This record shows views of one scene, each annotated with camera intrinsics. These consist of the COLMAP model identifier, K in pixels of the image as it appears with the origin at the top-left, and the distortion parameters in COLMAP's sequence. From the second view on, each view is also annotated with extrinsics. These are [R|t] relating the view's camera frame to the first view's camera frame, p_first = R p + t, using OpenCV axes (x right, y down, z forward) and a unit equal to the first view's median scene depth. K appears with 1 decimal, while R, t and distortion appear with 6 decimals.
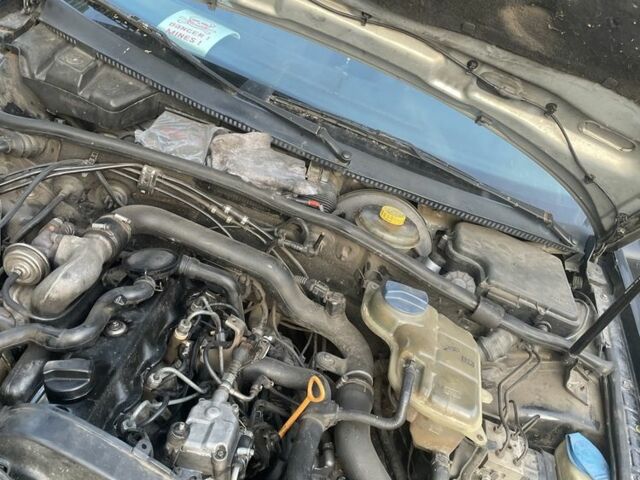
lens RADIAL K [[652.4, 0, 320.0], [0, 652.4, 240.0], [0, 0, 1]] dist [0.063130, -0.012750]
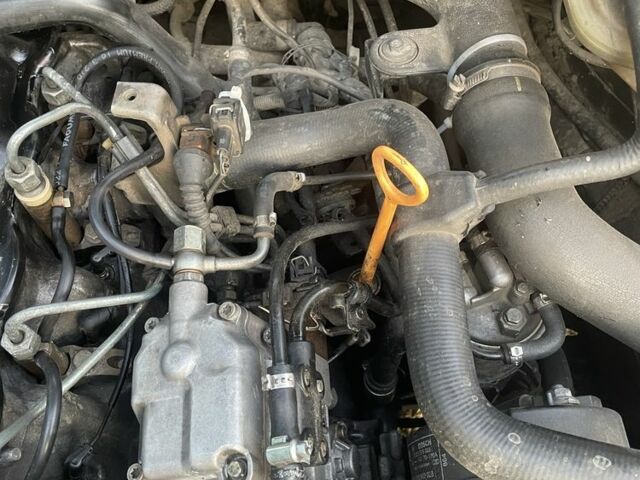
lens RADIAL K [[652.4, 0, 320.0], [0, 652.4, 240.0], [0, 0, 1]] dist [0.063130, -0.012750]
pose [[0.875623, -0.388686, -0.286719, 0.045691], [0.481539, 0.748587, 0.455782, 0.067413], [0.037478, -0.537160, 0.842648, 0.663330]]
